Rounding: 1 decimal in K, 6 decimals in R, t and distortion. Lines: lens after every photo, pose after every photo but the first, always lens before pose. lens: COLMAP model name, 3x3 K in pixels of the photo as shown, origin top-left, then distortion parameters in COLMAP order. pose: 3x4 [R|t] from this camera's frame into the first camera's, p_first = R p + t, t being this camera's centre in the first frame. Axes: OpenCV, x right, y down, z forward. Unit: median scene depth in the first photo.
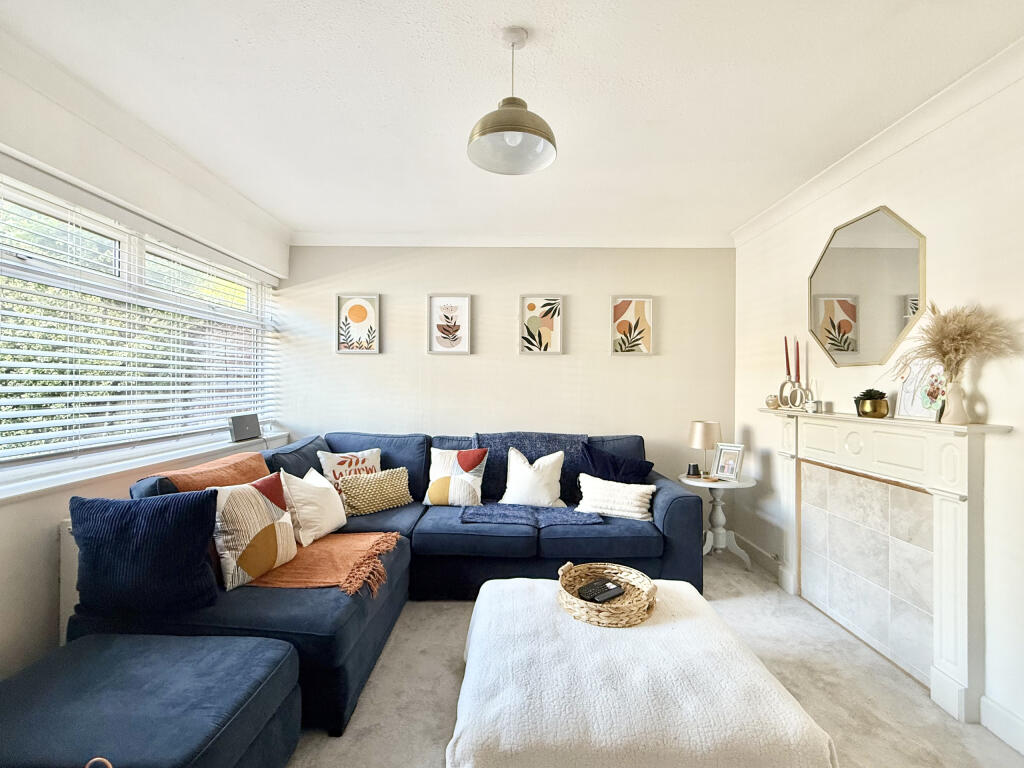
lens RADIAL K [[467.5, 0, 510.2], [0, 467.5, 385.0], [0, 0, 1]] dist [0.002283, -0.000162]
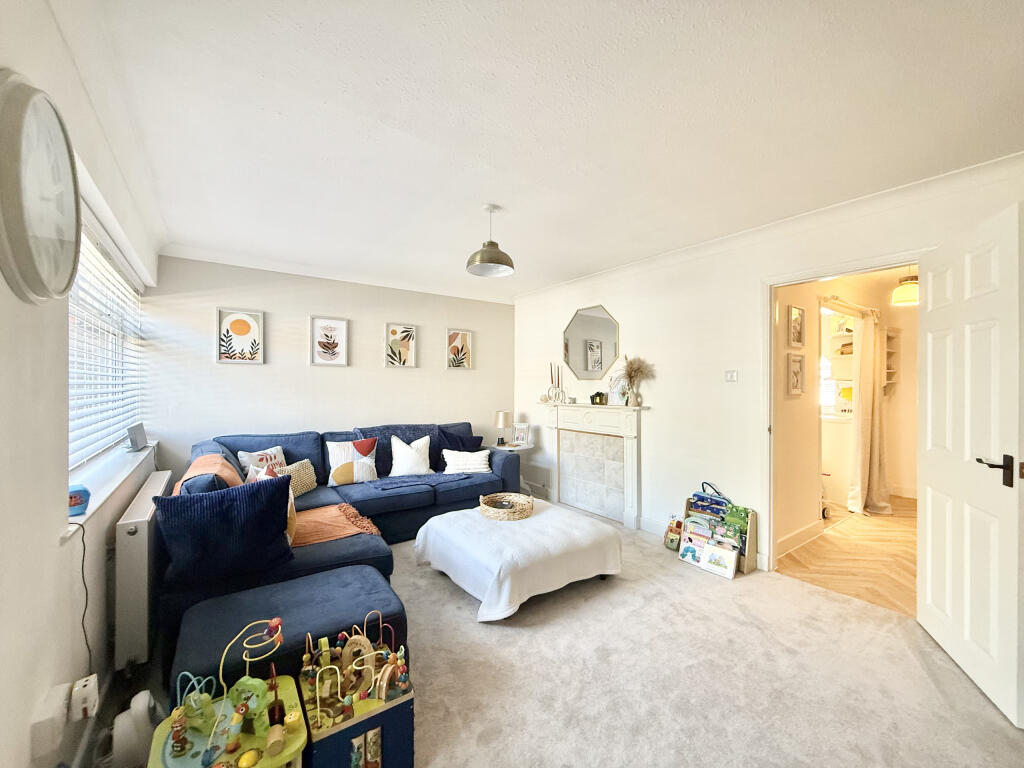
lens RADIAL K [[406.0, 0, 510.1], [0, 406.0, 384.3], [0, 0, 1]] dist [-0.000005, -0.000385]
pose [[0.811299, -0.004405, 0.584615, -0.419053], [0.003965, 0.999990, 0.002031, -0.019797], [-0.584619, 0.000670, 0.811308, -0.170793]]
